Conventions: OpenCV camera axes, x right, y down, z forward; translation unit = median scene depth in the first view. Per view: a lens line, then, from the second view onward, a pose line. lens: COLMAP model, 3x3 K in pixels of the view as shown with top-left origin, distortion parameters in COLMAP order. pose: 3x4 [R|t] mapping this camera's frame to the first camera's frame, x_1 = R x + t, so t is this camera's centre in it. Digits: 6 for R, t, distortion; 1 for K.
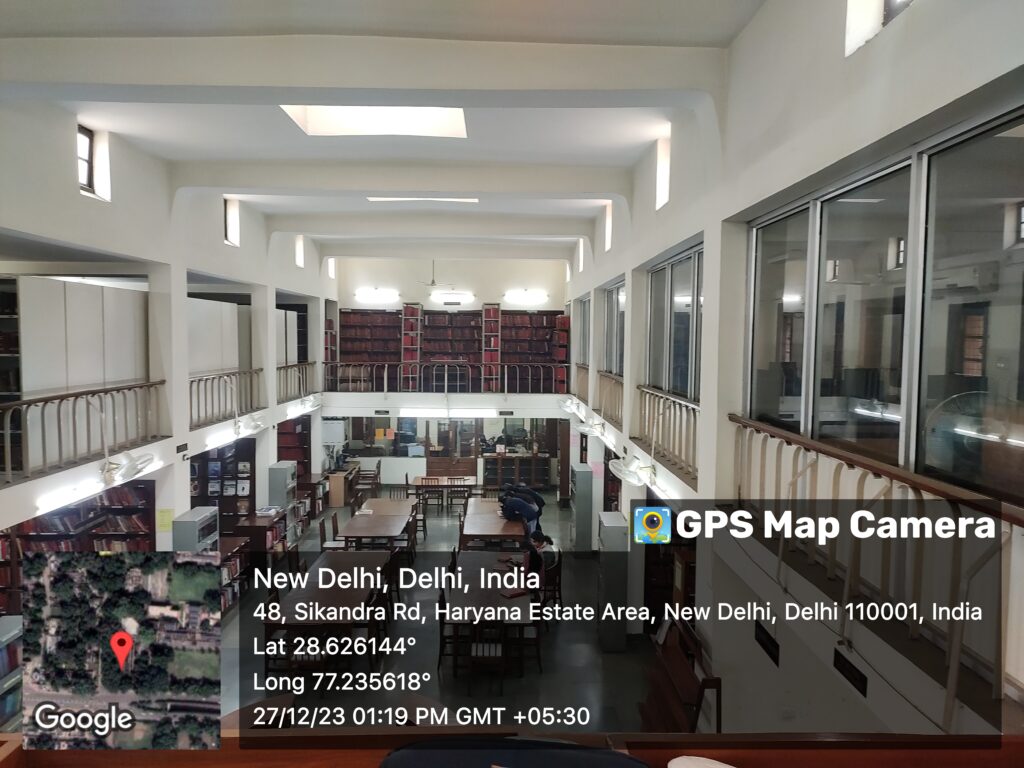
lens RADIAL K [[749.1, 0, 510.1], [0, 749.1, 384.6], [0, 0, 1]] dist [0.028120, 0.000091]
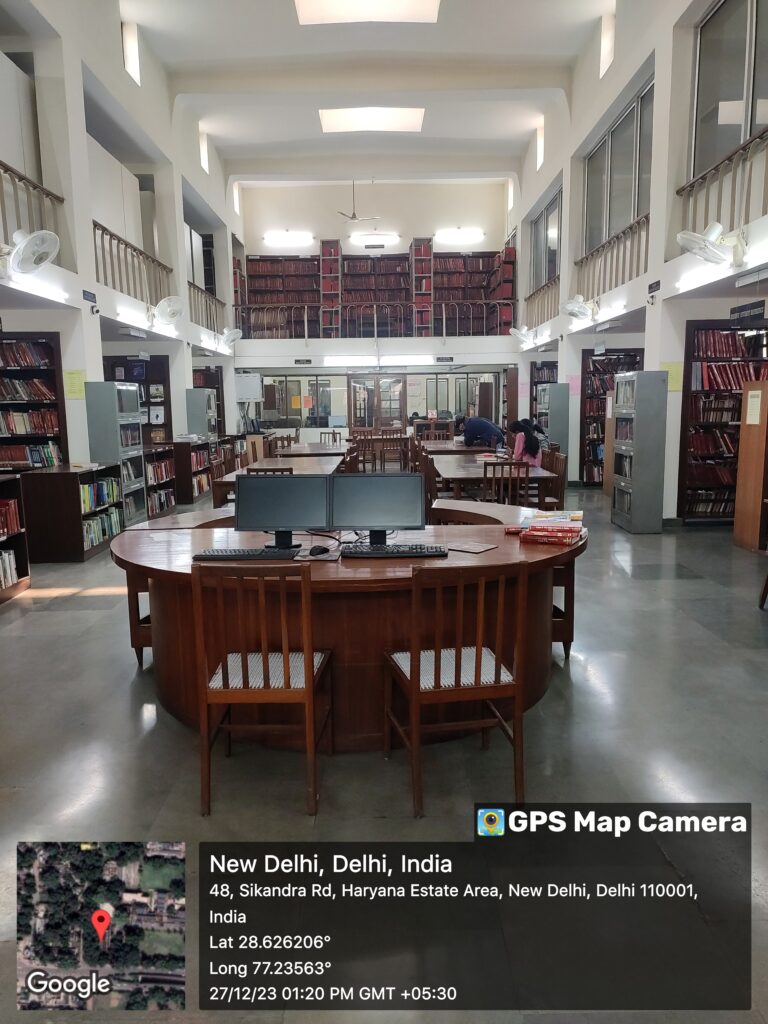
lens RADIAL K [[749.1, 0, 386.3], [0, 749.1, 514.6], [0, 0, 1]] dist [0.028120, 0.000091]
pose [[0.999716, -0.022491, -0.007919, -0.069391], [0.023092, 0.995987, 0.086466, 0.138860], [0.005942, -0.086625, 0.996223, 0.109932]]
